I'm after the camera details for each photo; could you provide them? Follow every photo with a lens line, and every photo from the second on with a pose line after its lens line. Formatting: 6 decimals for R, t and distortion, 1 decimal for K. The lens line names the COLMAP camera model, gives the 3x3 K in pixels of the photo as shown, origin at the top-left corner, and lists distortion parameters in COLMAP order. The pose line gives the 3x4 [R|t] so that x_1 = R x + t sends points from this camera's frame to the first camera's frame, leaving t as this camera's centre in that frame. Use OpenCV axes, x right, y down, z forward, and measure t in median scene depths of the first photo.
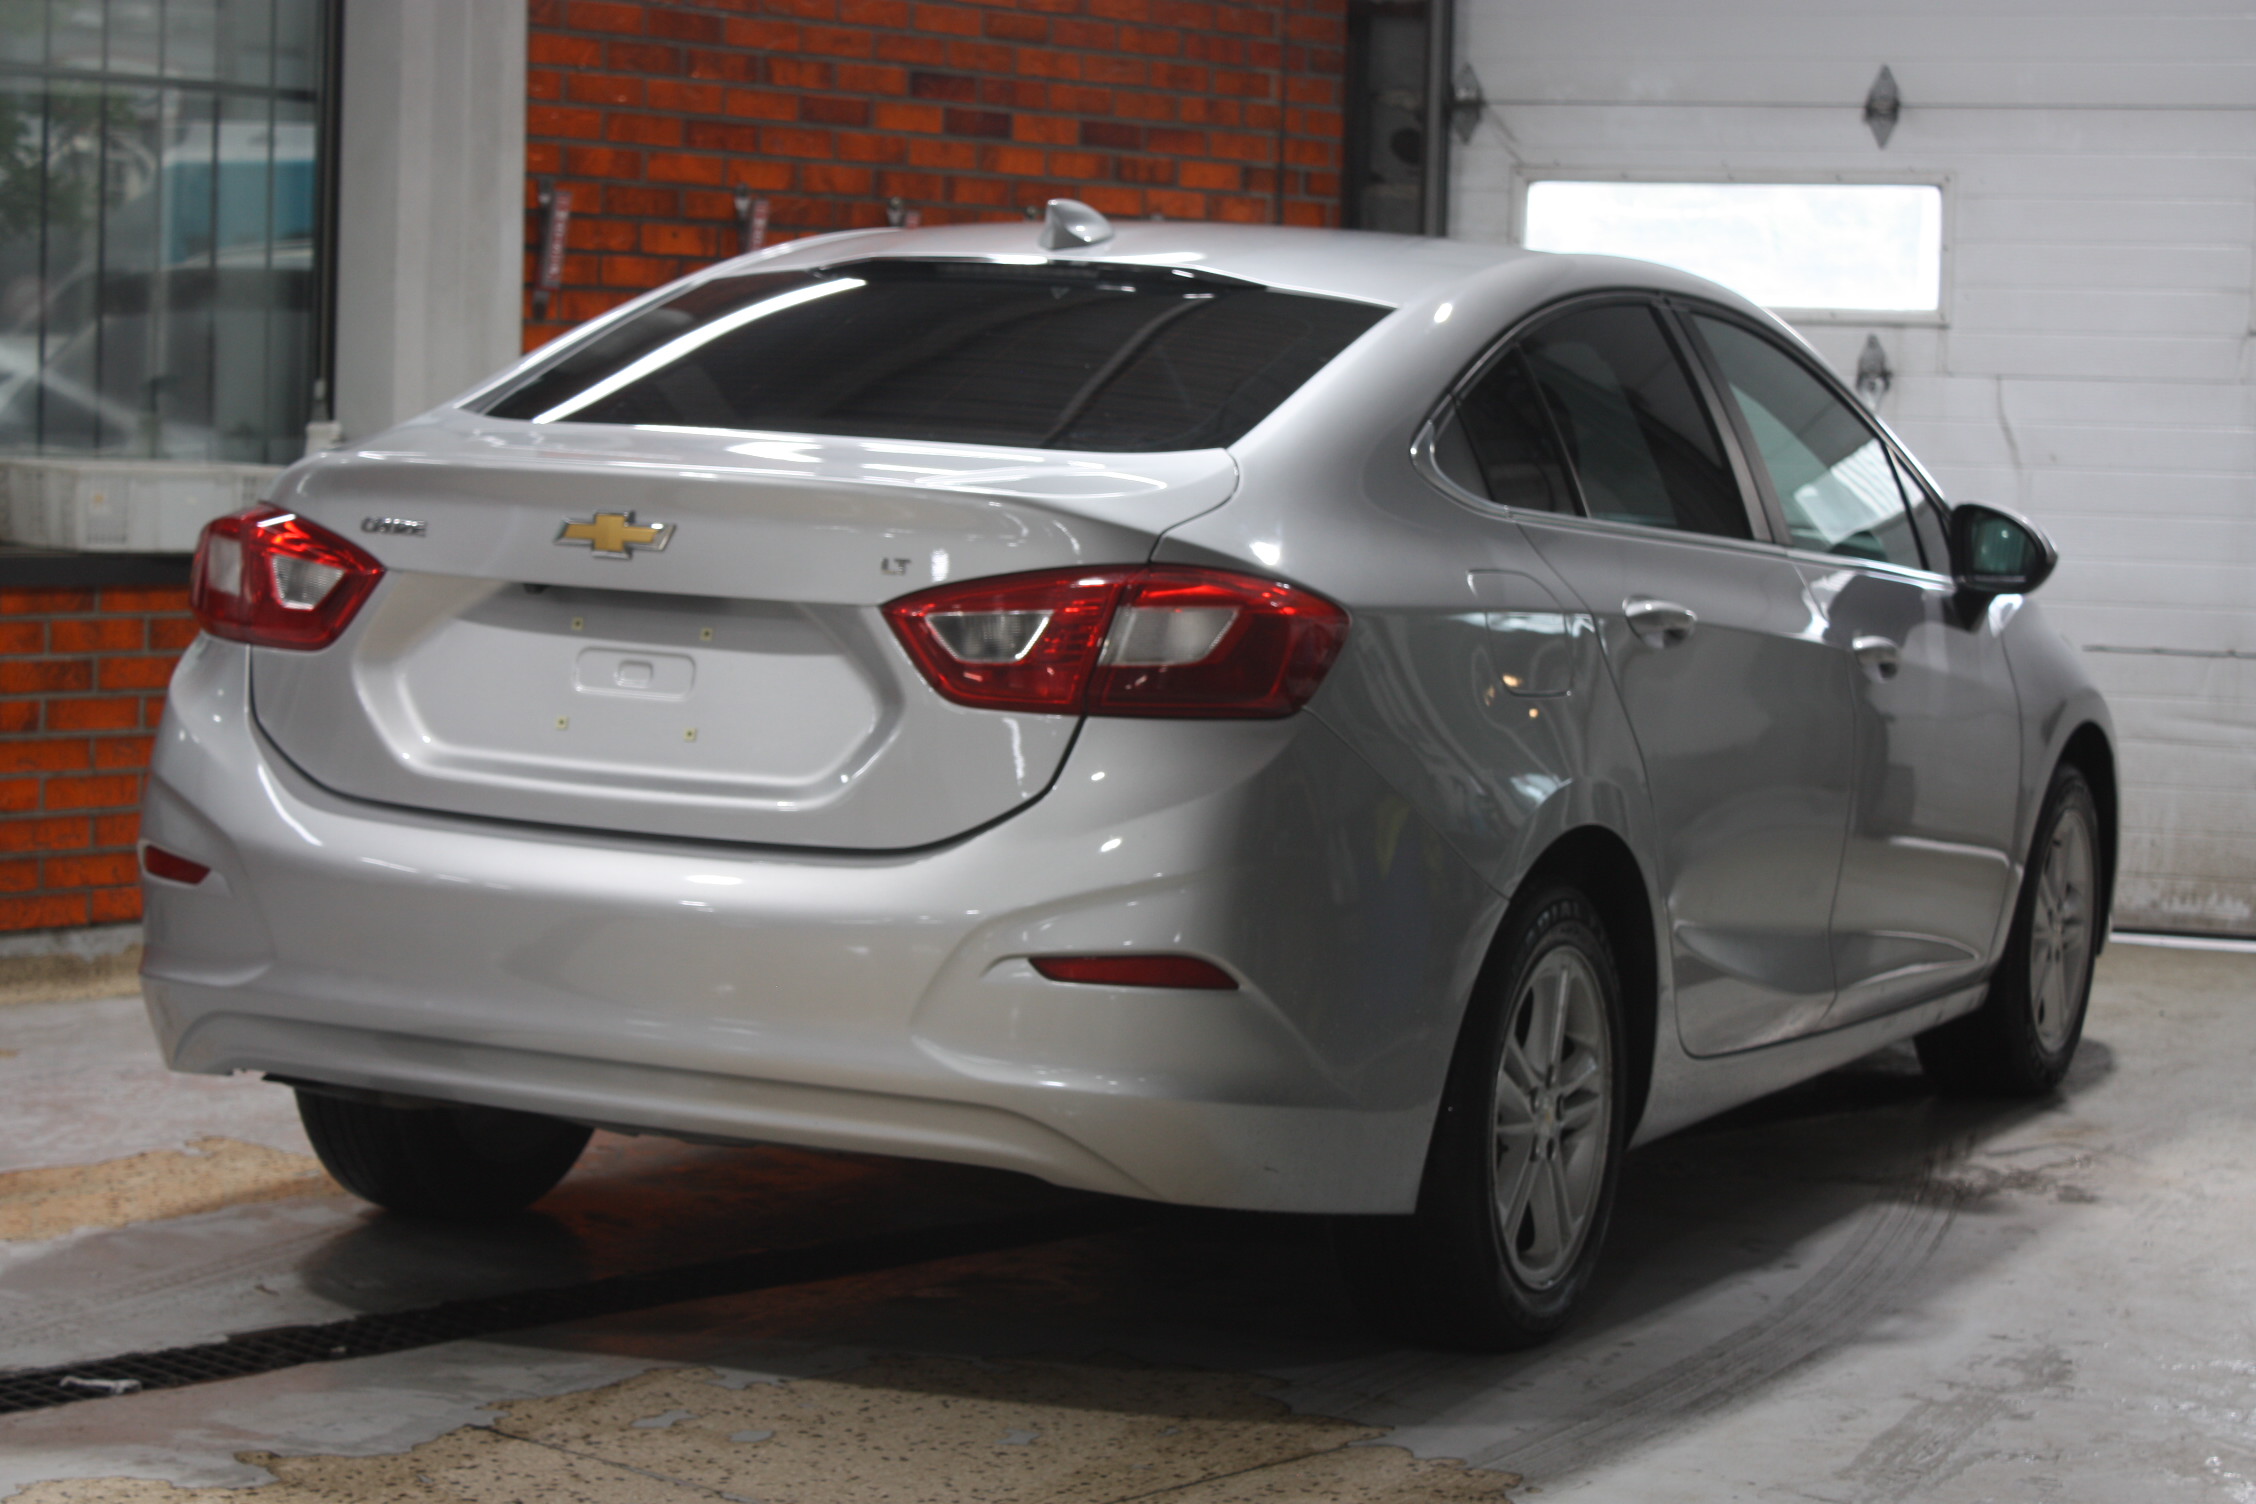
lens RADIAL K [[4707.0, 0, 1129.9], [0, 4707.0, 753.2], [0, 0, 1]] dist [0.042417, 0.000000]
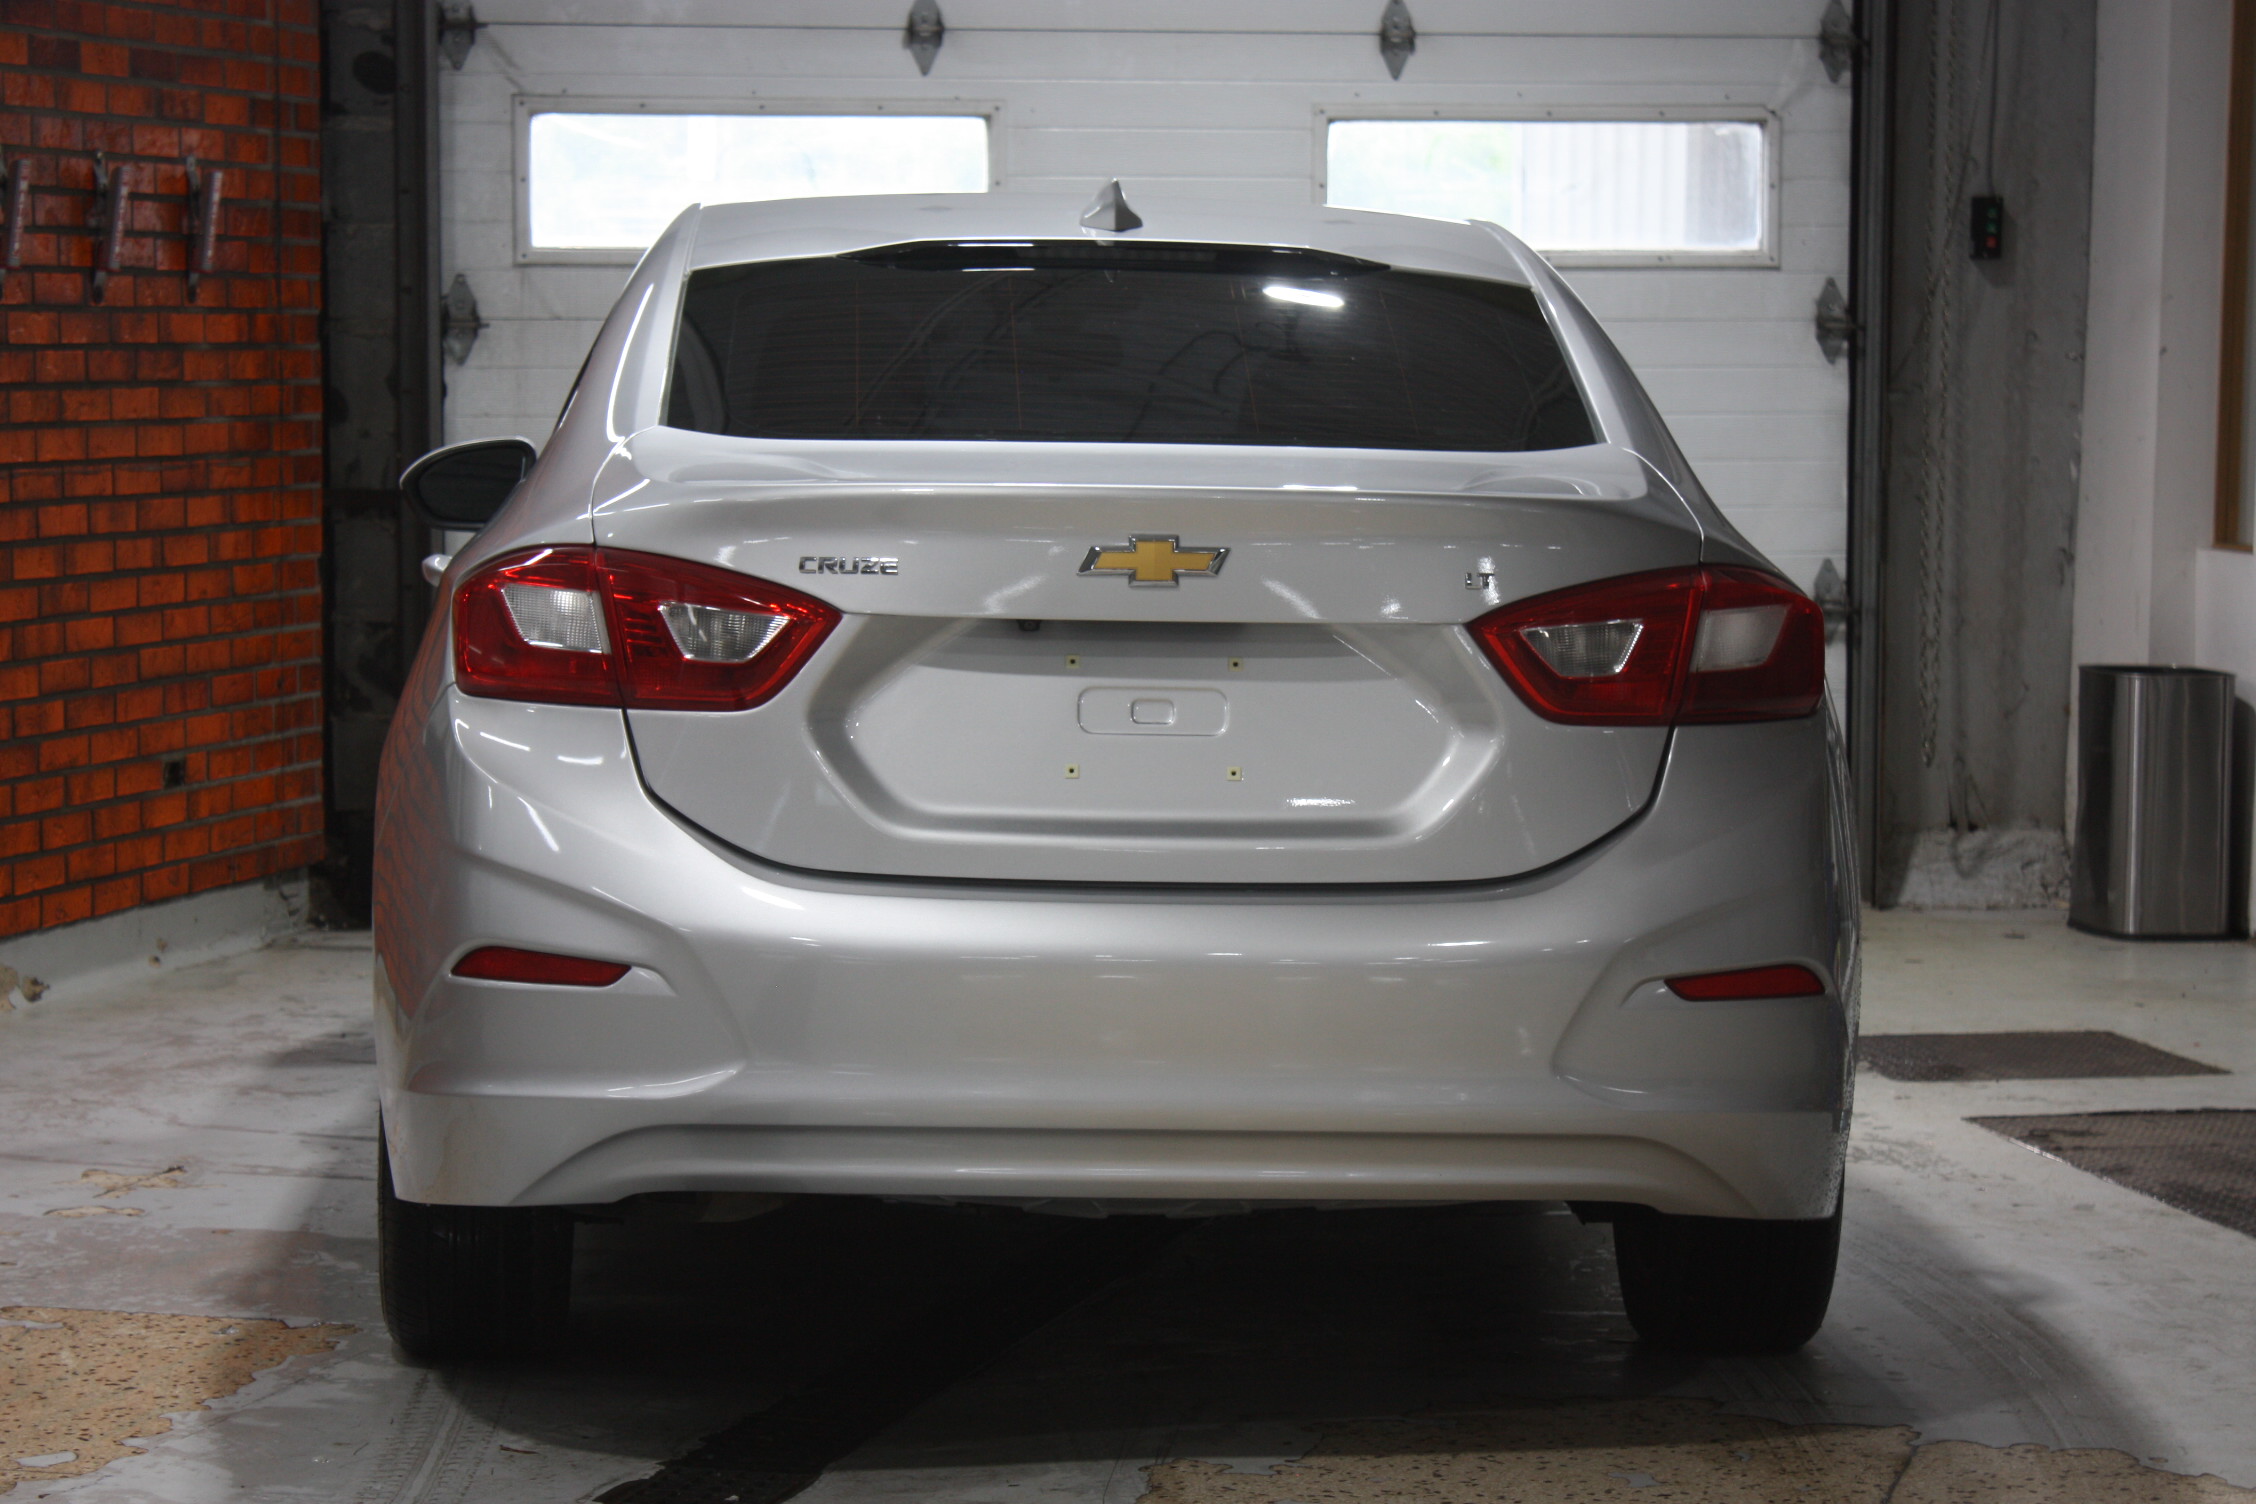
lens RADIAL K [[5589.9, 0, 1121.4], [0, 5589.9, 752.0], [0, 0, 1]] dist [0.099644, 0.000000]
pose [[0.876379, -0.064285, 0.477312, -0.337573], [0.061592, 0.997874, 0.021308, -0.017486], [-0.477667, 0.010724, 0.878475, 0.023344]]
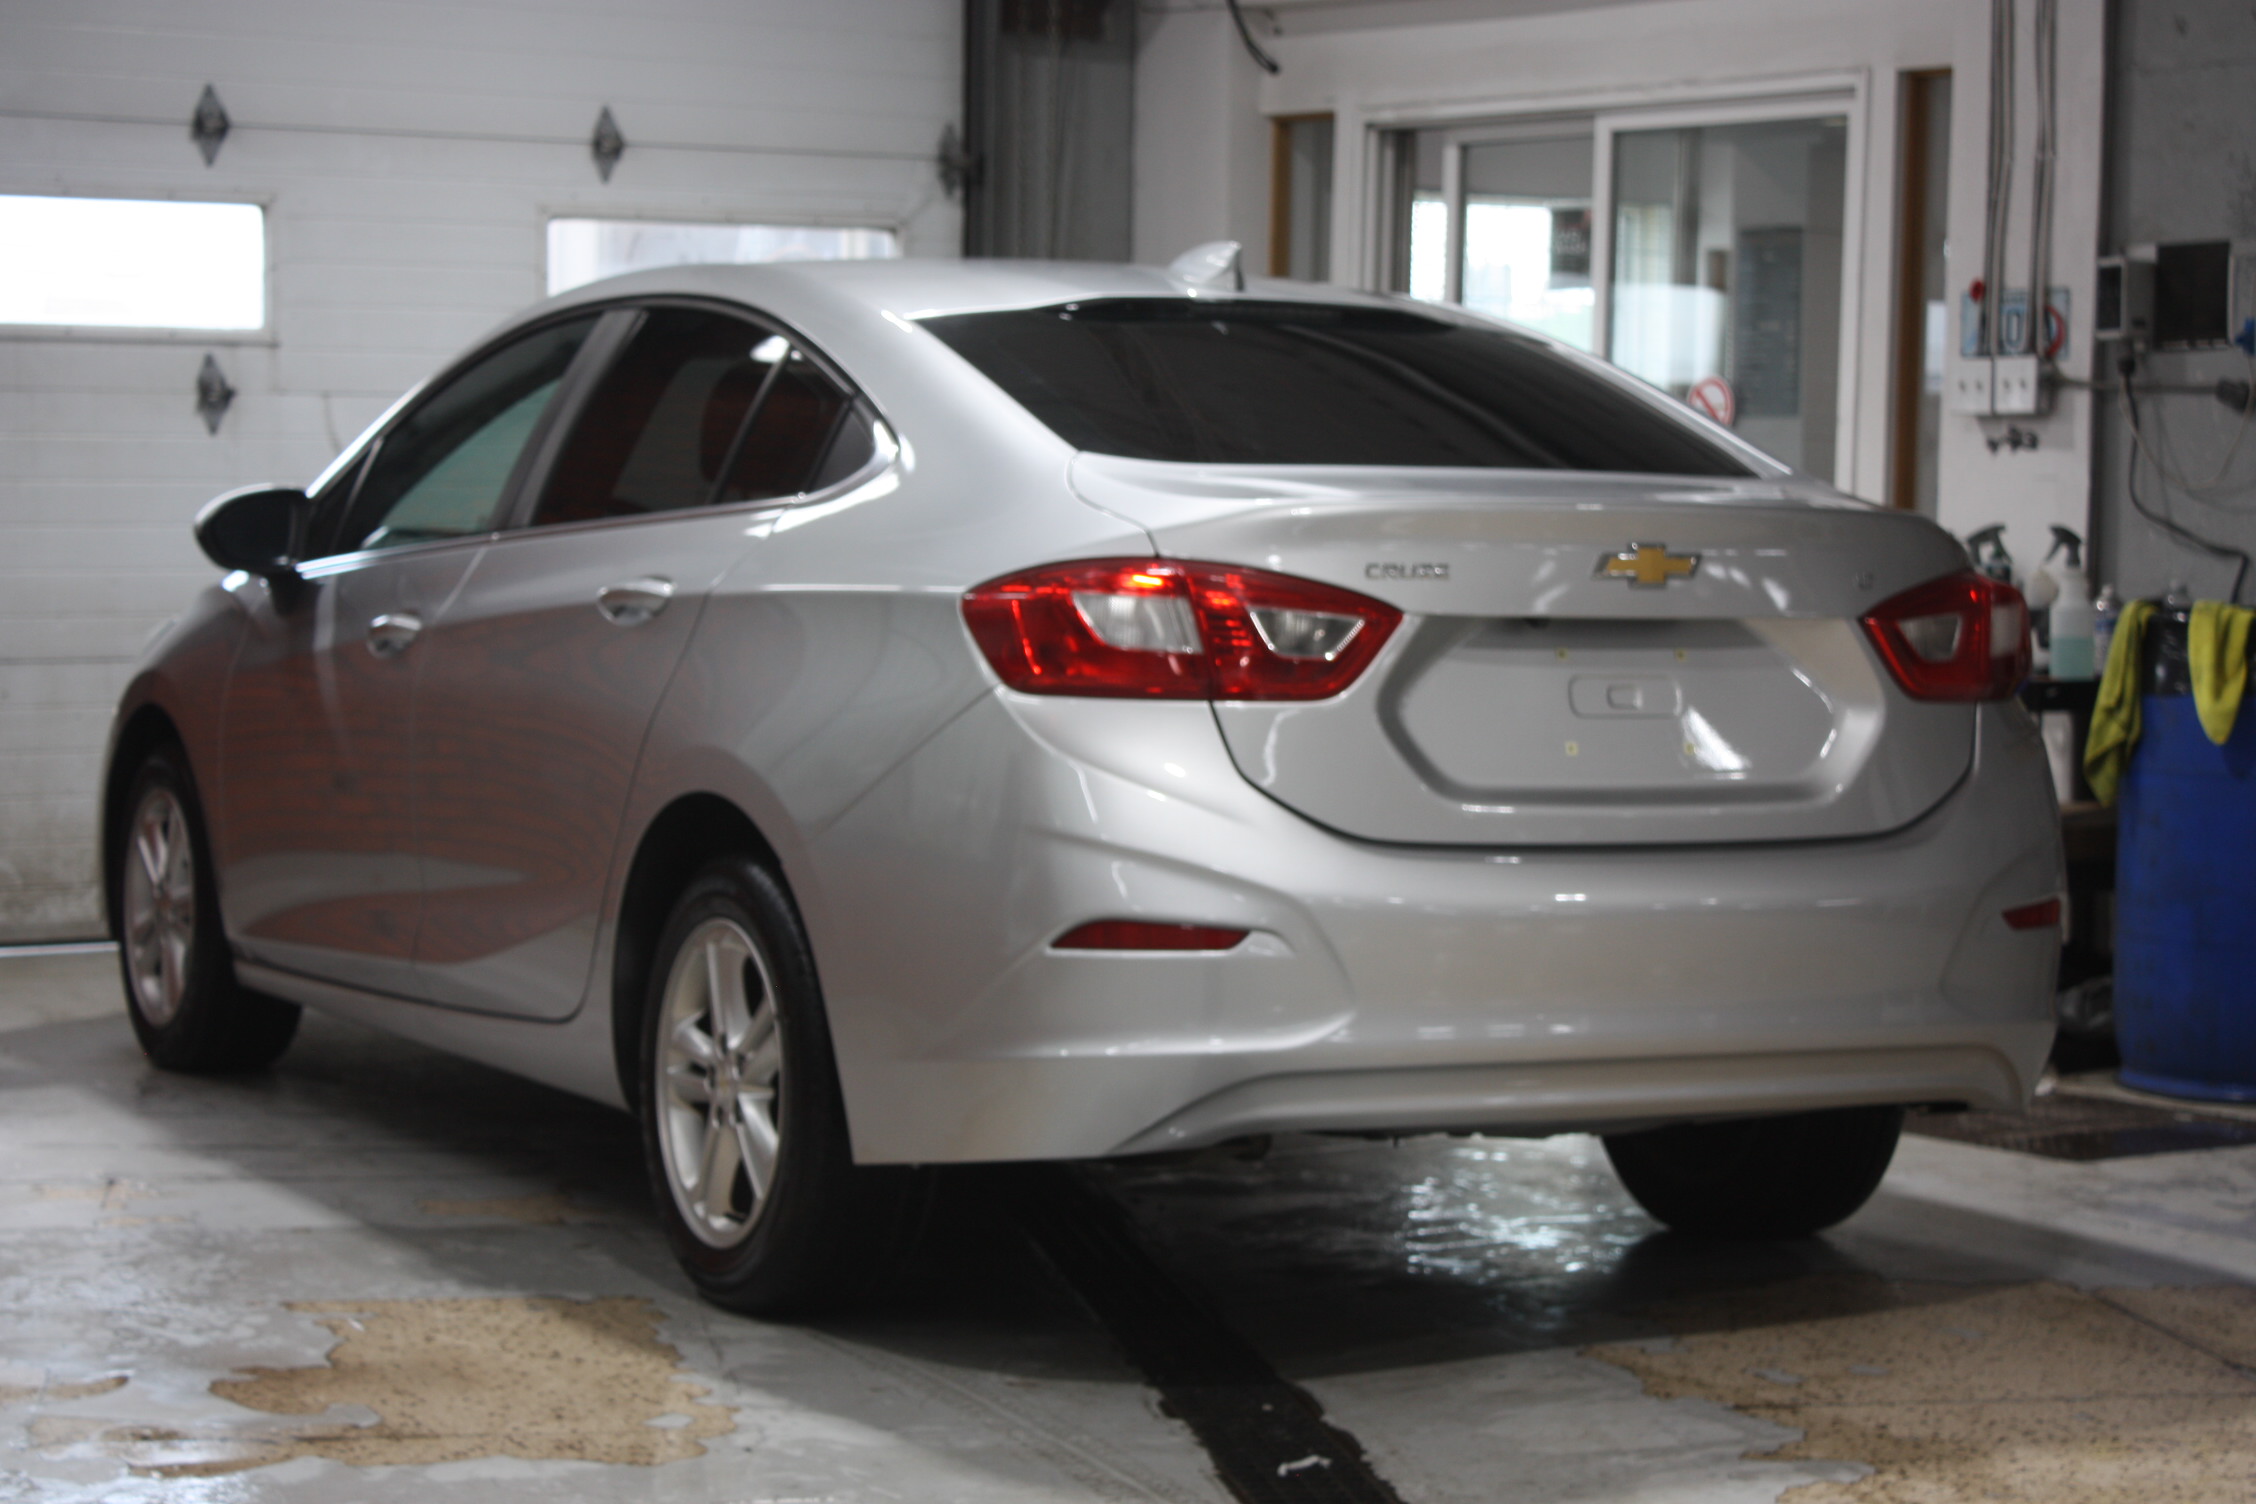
lens RADIAL K [[4899.2, 0, 1133.7], [0, 4899.2, 751.5], [0, 0, 1]] dist [0.043719, 0.000000]
pose [[0.595803, -0.072669, 0.799836, -0.563407], [0.073604, 0.996648, 0.035722, -0.027866], [-0.799750, 0.037588, 0.599155, 0.228075]]
